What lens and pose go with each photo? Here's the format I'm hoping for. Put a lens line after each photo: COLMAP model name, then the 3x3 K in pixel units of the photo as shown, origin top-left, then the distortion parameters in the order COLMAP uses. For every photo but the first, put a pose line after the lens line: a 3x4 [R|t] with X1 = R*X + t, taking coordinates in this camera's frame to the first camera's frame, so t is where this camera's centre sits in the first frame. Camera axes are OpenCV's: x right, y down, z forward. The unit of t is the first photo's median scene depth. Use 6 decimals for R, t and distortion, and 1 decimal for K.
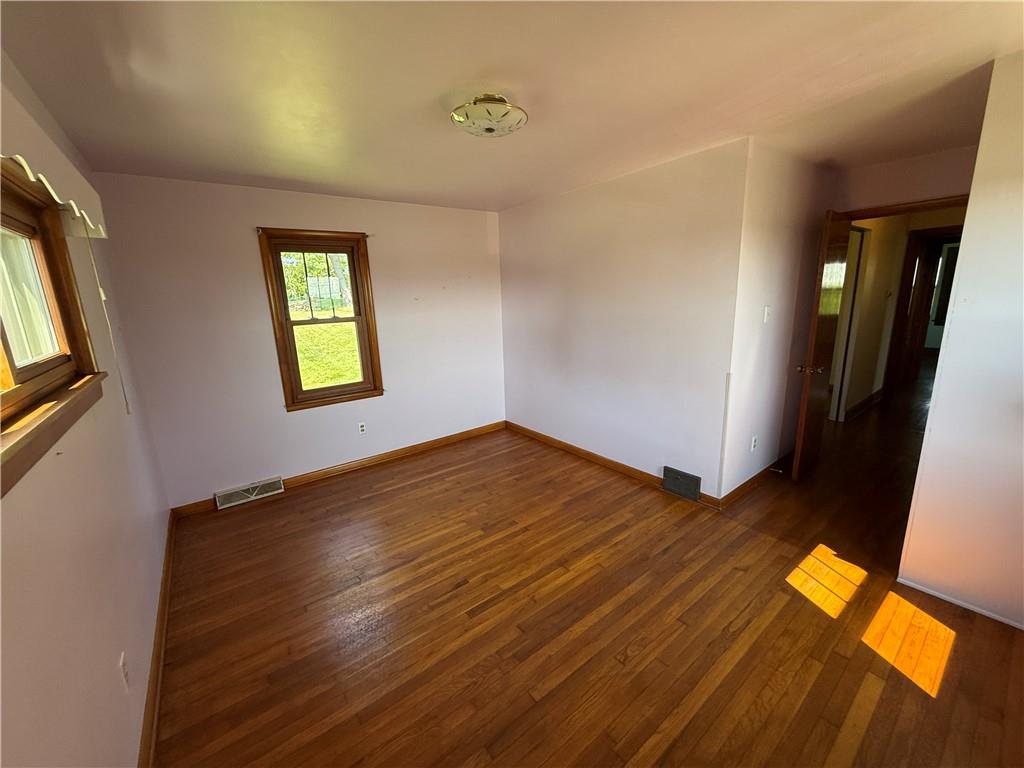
lens RADIAL K [[412.0, 0, 508.5], [0, 412.0, 385.5], [0, 0, 1]] dist [-0.003285, -0.000158]
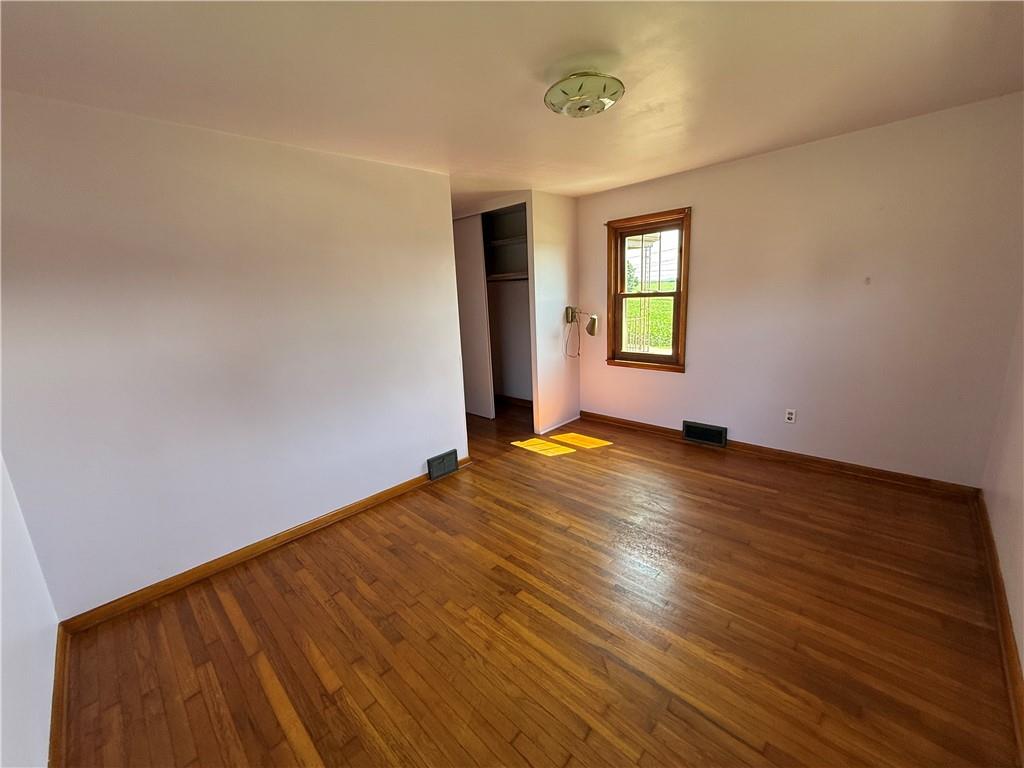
lens RADIAL K [[412.0, 0, 504.7], [0, 412.0, 380.6], [0, 0, 1]] dist [-0.003285, -0.000158]
pose [[-0.127232, -0.181011, 0.975217, -0.782044], [0.274394, 0.938412, 0.209978, -0.198551], [-0.953163, 0.294310, -0.069727, 1.022225]]
